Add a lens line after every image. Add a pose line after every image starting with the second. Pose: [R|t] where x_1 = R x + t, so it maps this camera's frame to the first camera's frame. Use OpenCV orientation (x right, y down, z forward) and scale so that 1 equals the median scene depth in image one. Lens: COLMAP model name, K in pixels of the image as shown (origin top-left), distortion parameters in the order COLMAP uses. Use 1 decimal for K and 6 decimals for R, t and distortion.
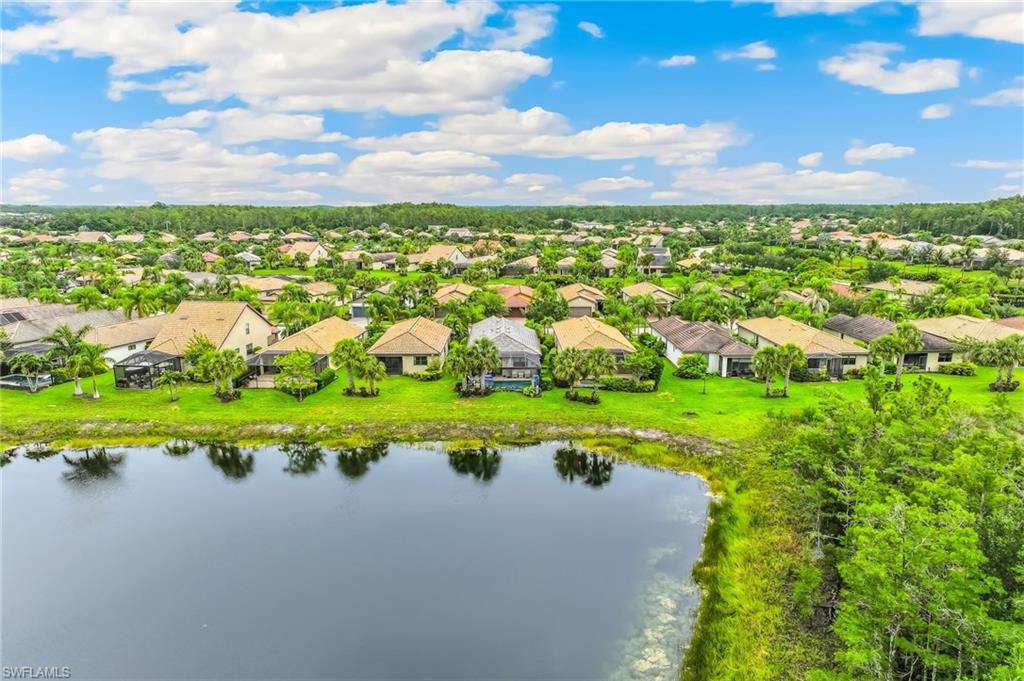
lens RADIAL K [[700.1, 0, 512.0], [0, 700.1, 340.5], [0, 0, 1]] dist [0.001043, -0.002100]
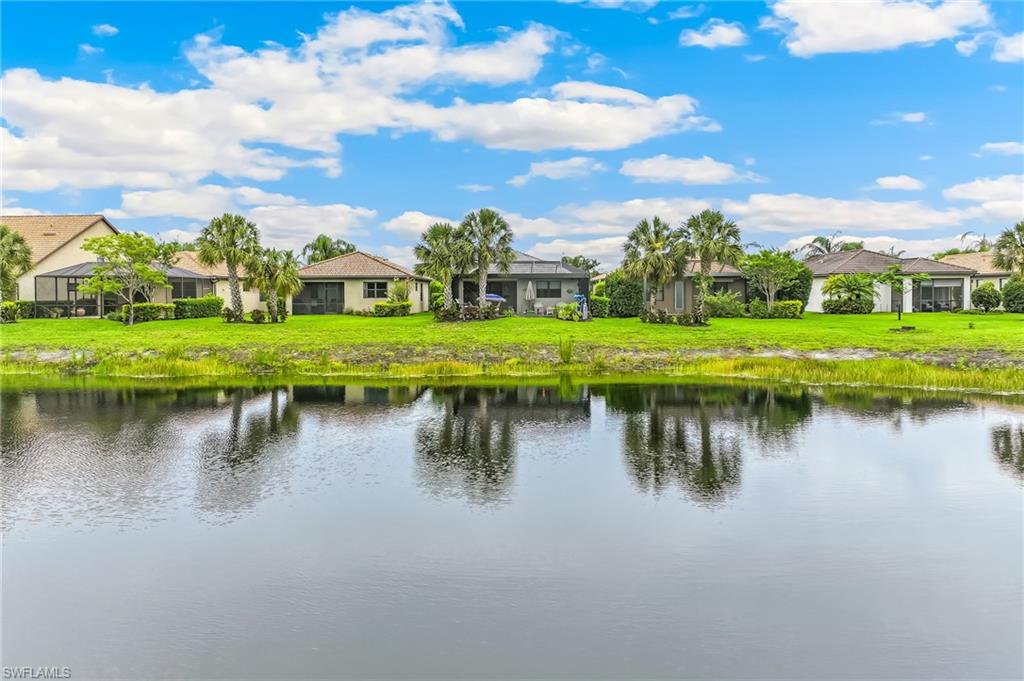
lens RADIAL K [[700.1, 0, 512.0], [0, 700.1, 340.5], [0, 0, 1]] dist [0.001043, -0.002100]
pose [[0.999981, -0.003379, -0.005146, -0.016485], [0.002654, 0.990861, -0.134859, 0.162815], [0.005555, 0.134842, 0.990851, 0.475303]]
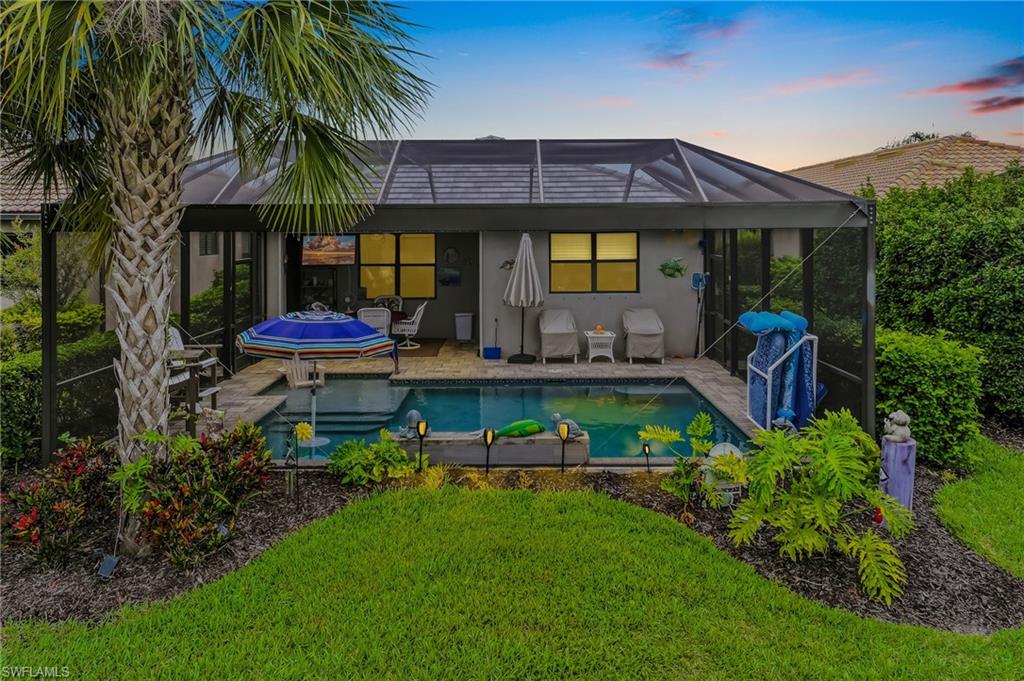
lens RADIAL K [[700.1, 0, 512.0], [0, 700.1, 340.5], [0, 0, 1]] dist [0.001043, -0.002100]
pose [[0.999888, 0.000524, -0.014988, -0.004400], [-0.001100, 0.999261, -0.038431, 0.058856], [0.014956, 0.038443, 0.999149, 0.919430]]
